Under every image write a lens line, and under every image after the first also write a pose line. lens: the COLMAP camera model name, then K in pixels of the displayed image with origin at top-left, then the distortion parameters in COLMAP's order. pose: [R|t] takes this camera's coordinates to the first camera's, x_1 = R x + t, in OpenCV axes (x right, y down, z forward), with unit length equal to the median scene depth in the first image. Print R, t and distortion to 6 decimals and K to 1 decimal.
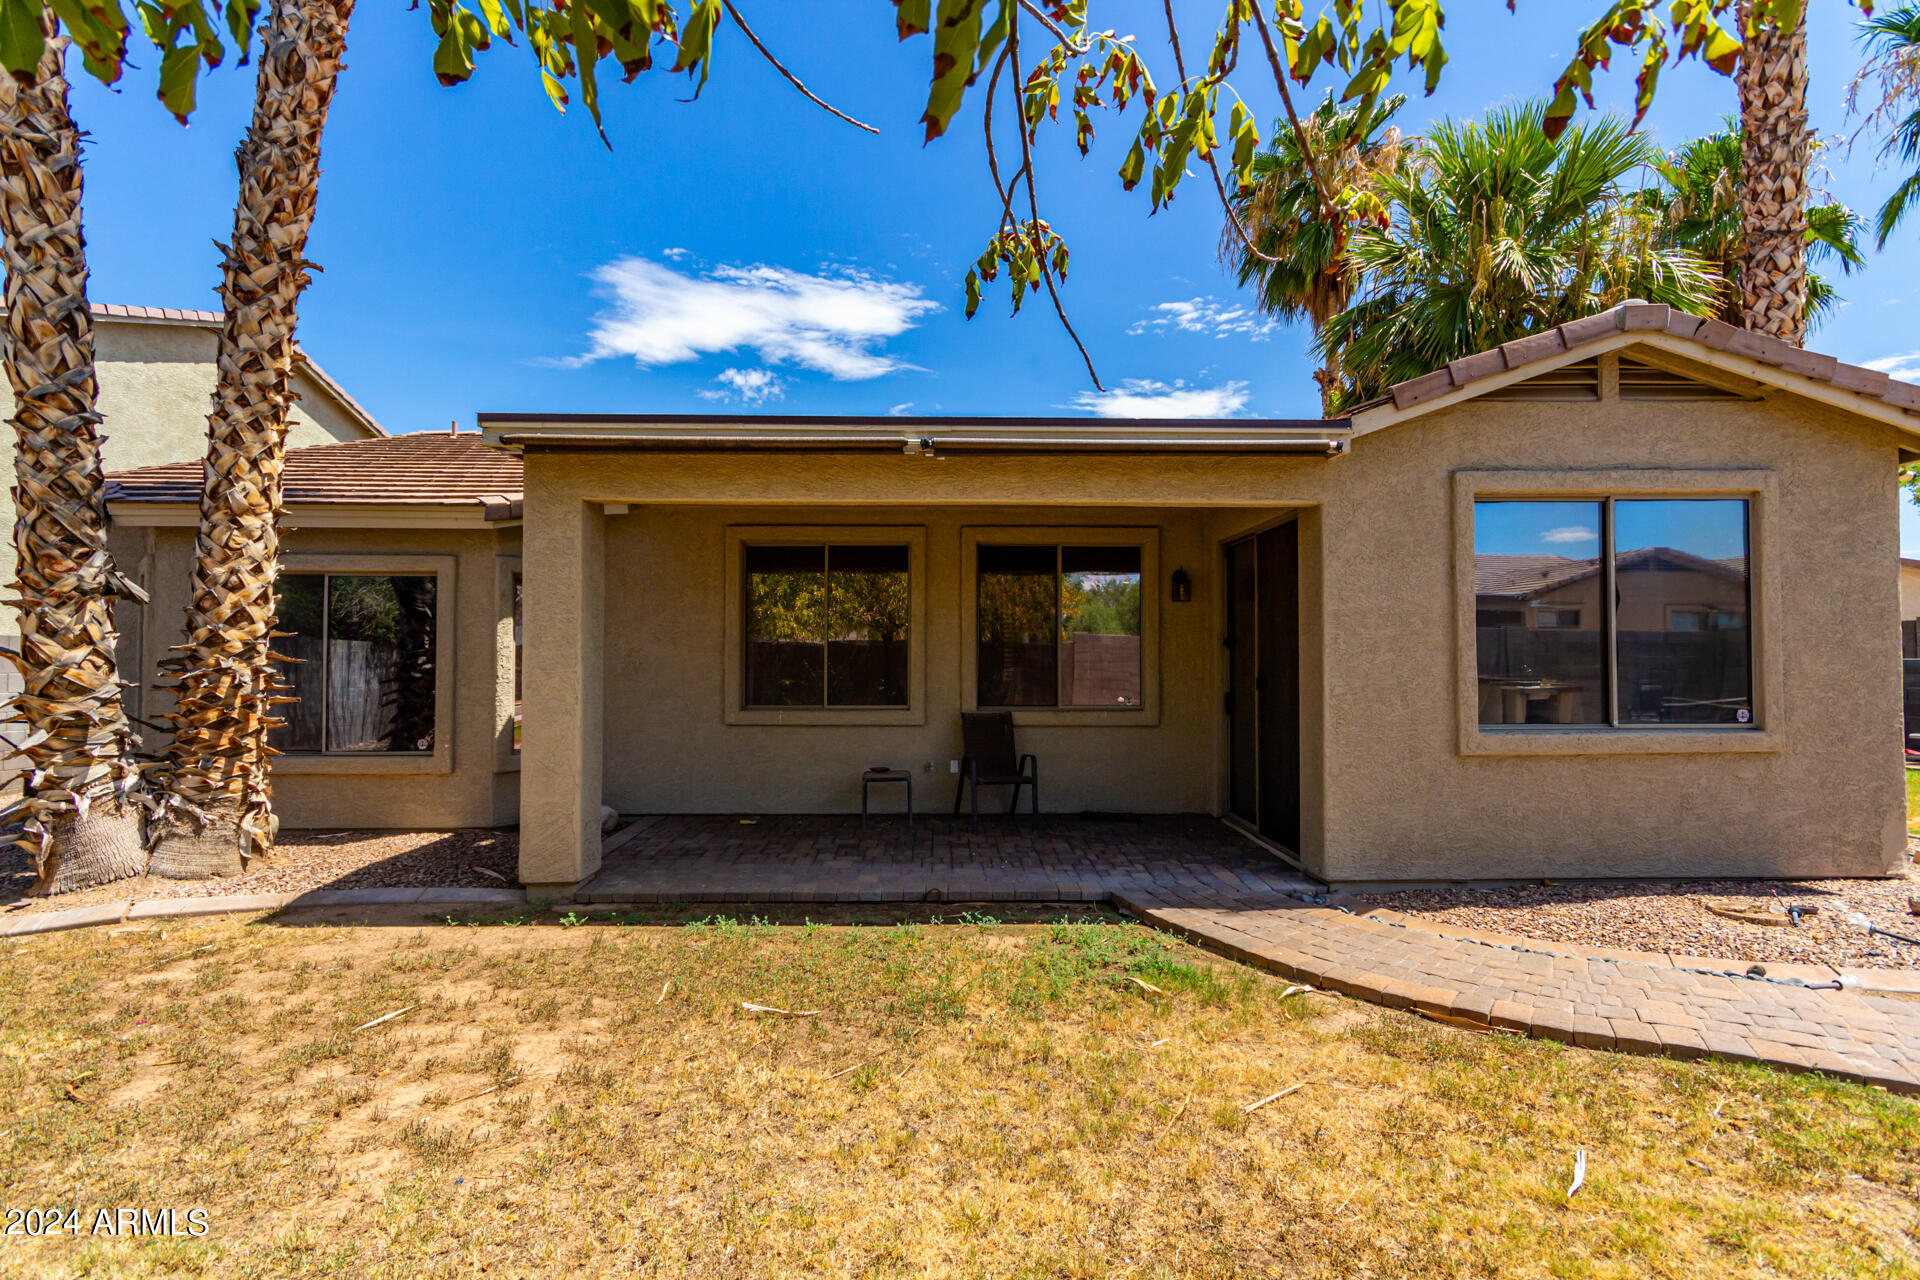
lens RADIAL K [[910.9, 0, 959.1], [0, 910.9, 643.5], [0, 0, 1]] dist [0.005144, 0.001019]
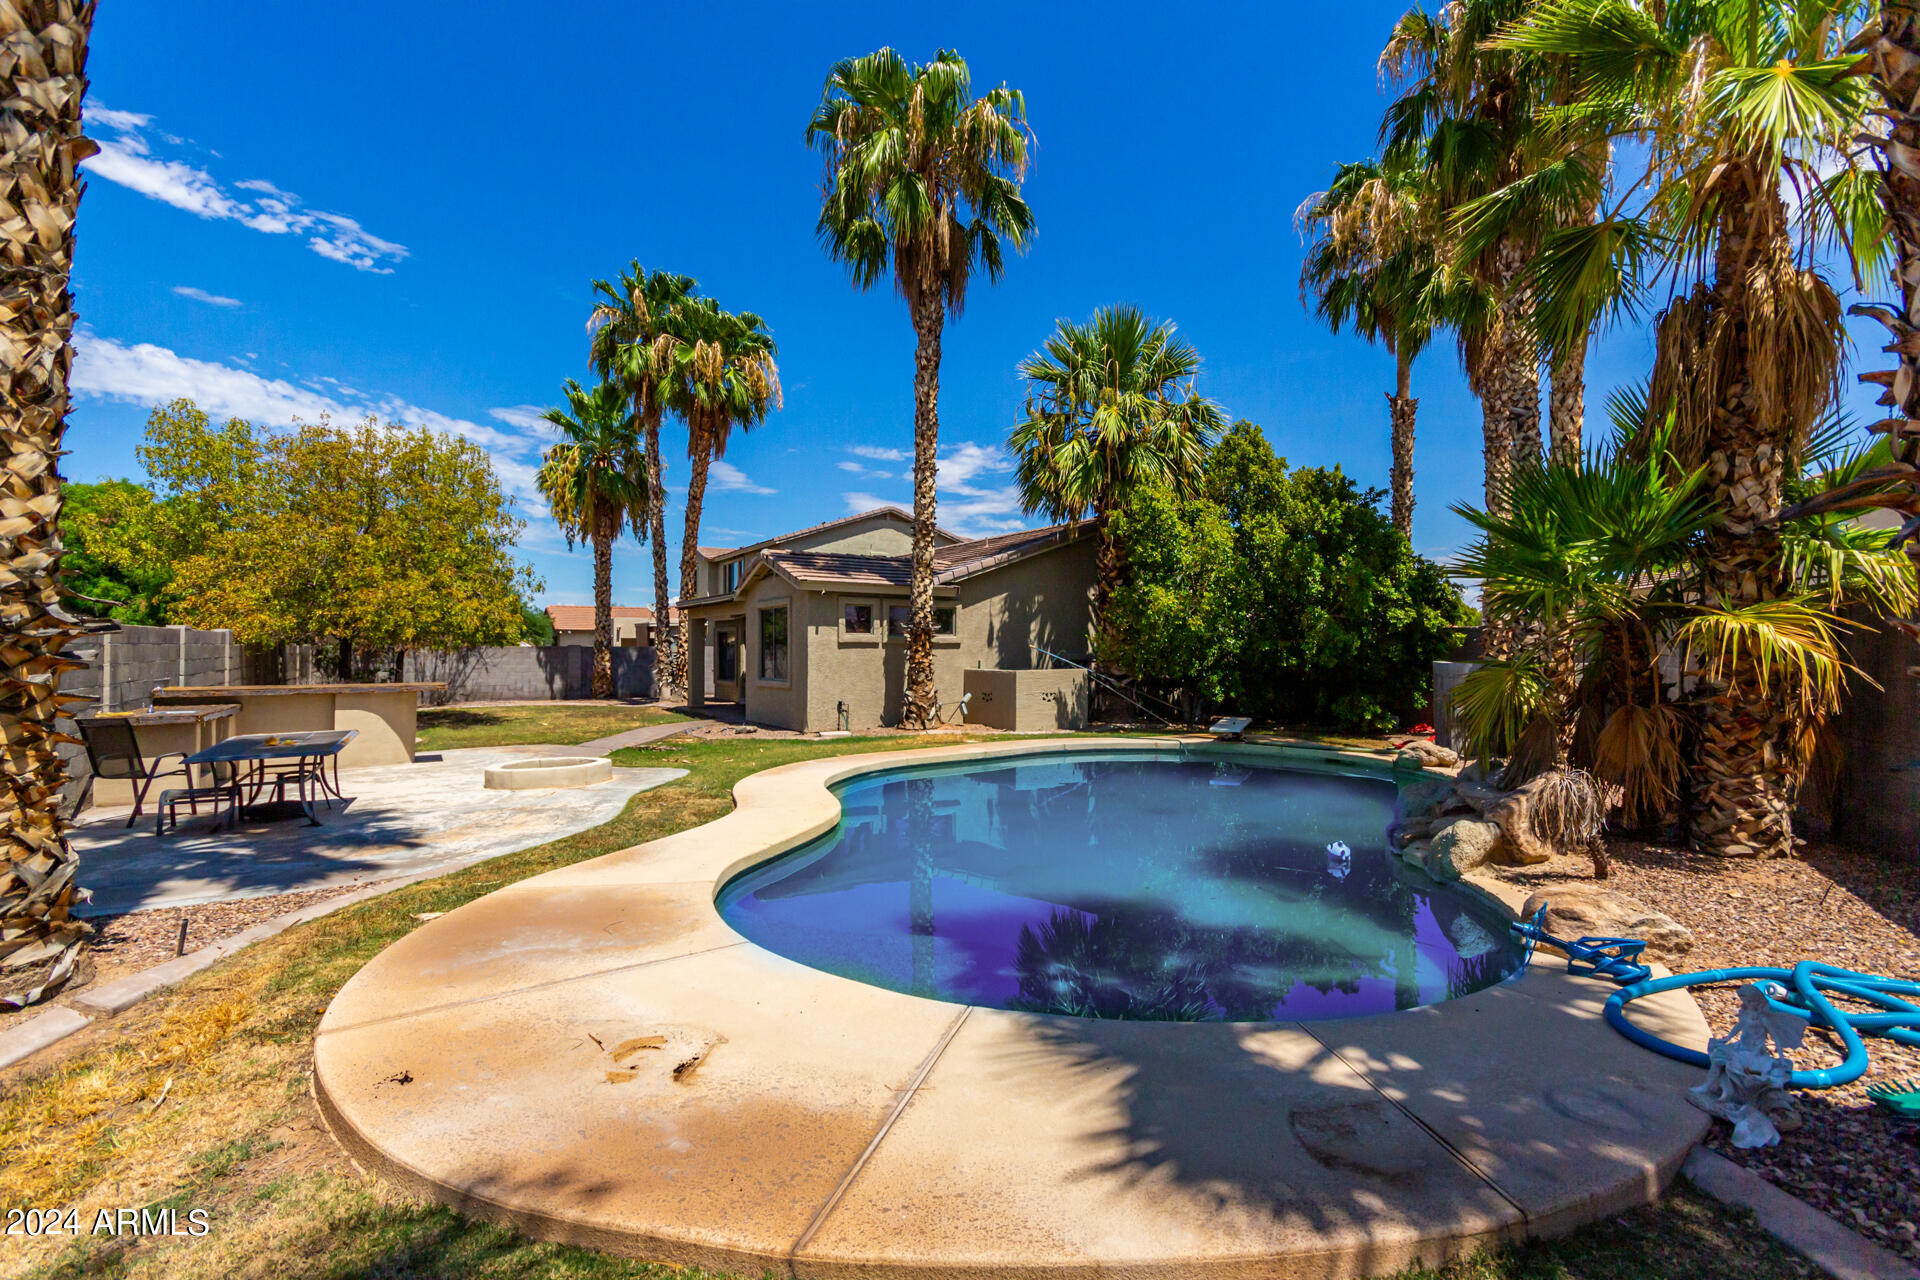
lens RADIAL K [[910.9, 0, 941.5], [0, 910.9, 629.4], [0, 0, 1]] dist [0.005144, 0.001019]
pose [[0.478577, -0.017880, -0.877863, 3.858627], [0.017554, 0.999788, -0.010794, -0.040151], [0.877870, -0.010244, 0.478790, -0.018094]]
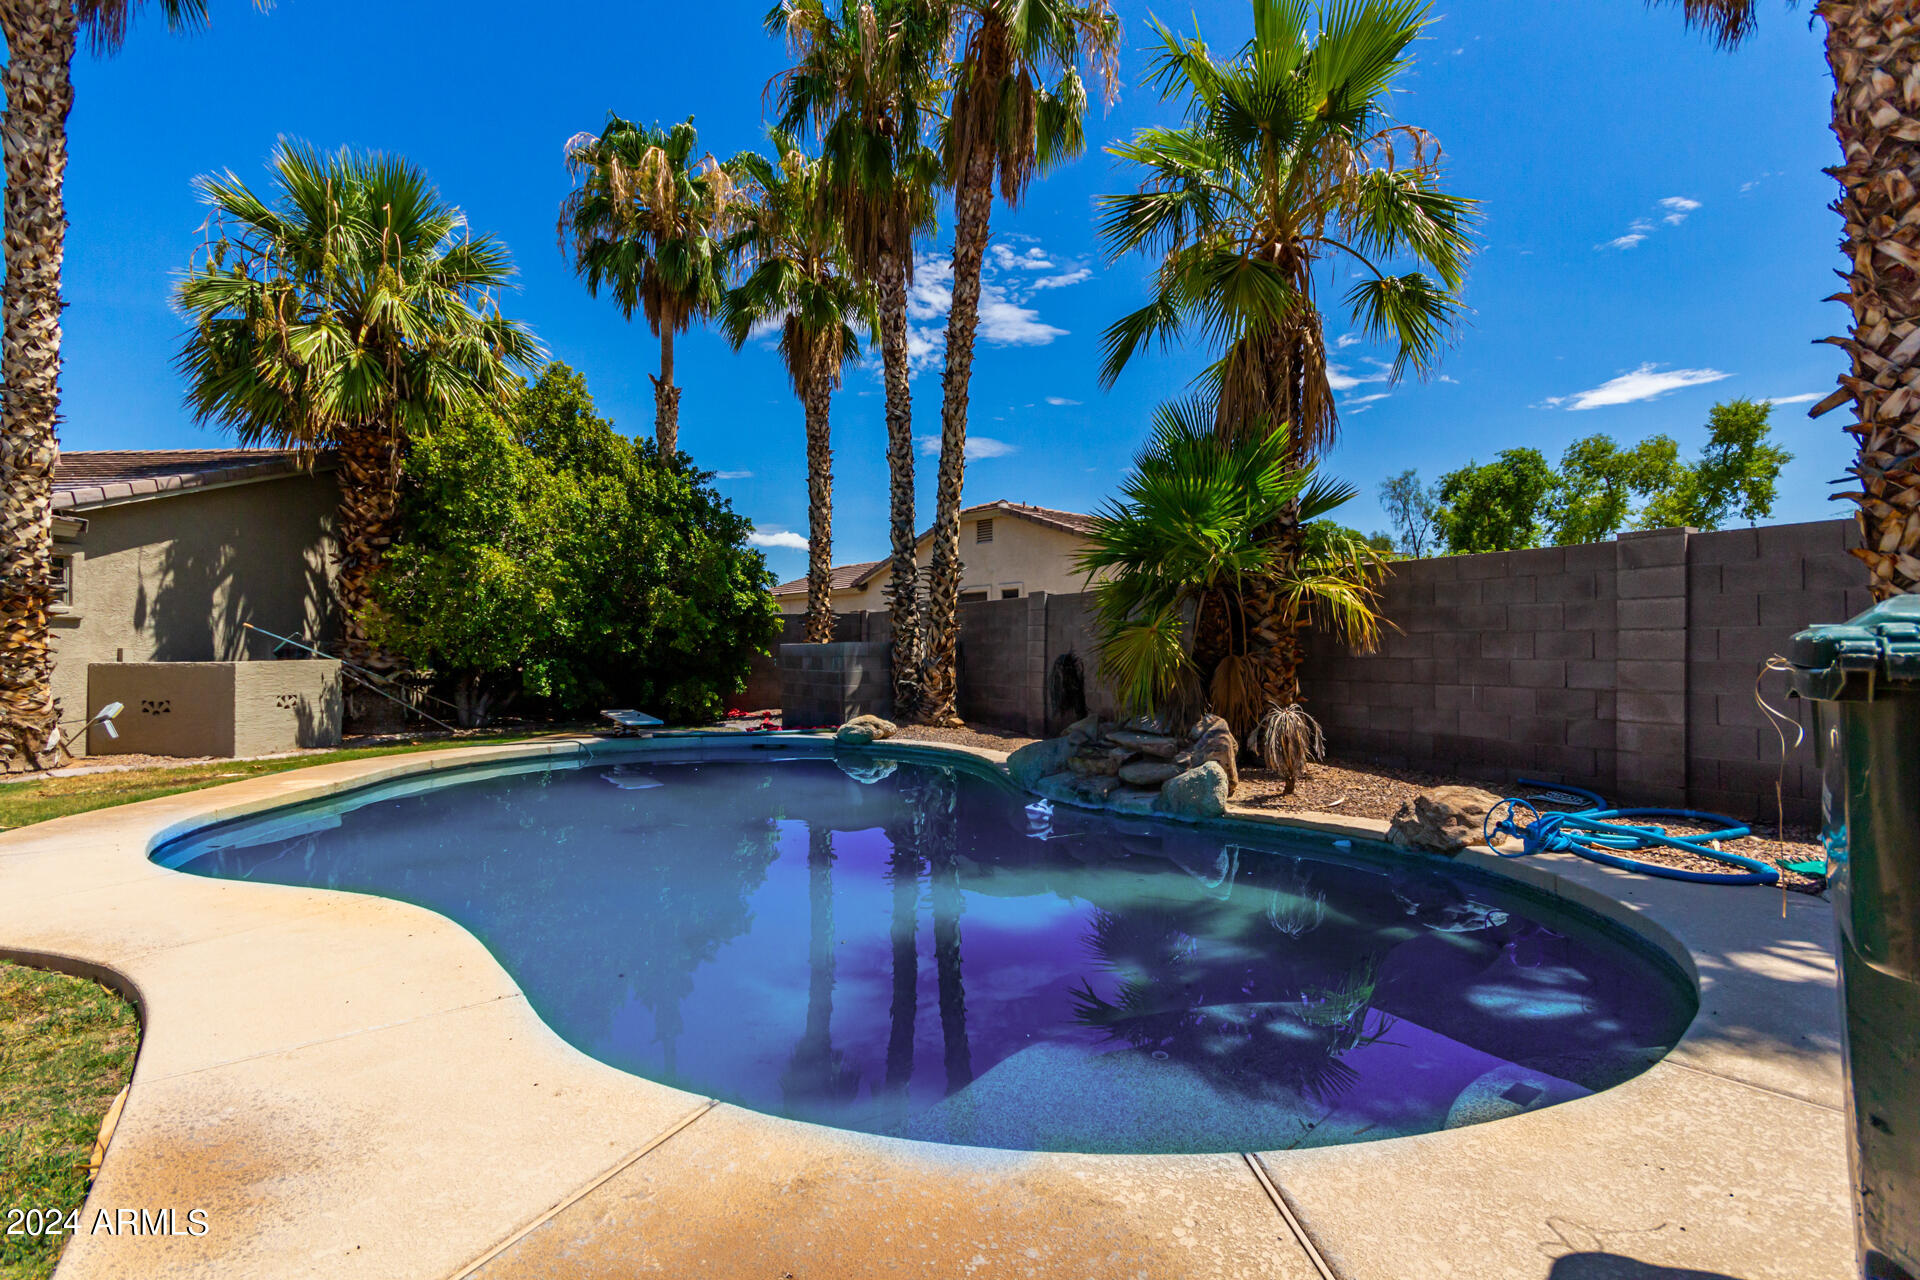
lens RADIAL K [[910.9, 0, 974.0], [0, 910.9, 650.3], [0, 0, 1]] dist [0.005144, 0.001019]
pose [[0.996501, -0.004838, -0.083438, 3.019484], [0.006435, 0.999801, 0.018889, 0.017232], [0.083330, -0.019360, 0.996334, -0.141569]]
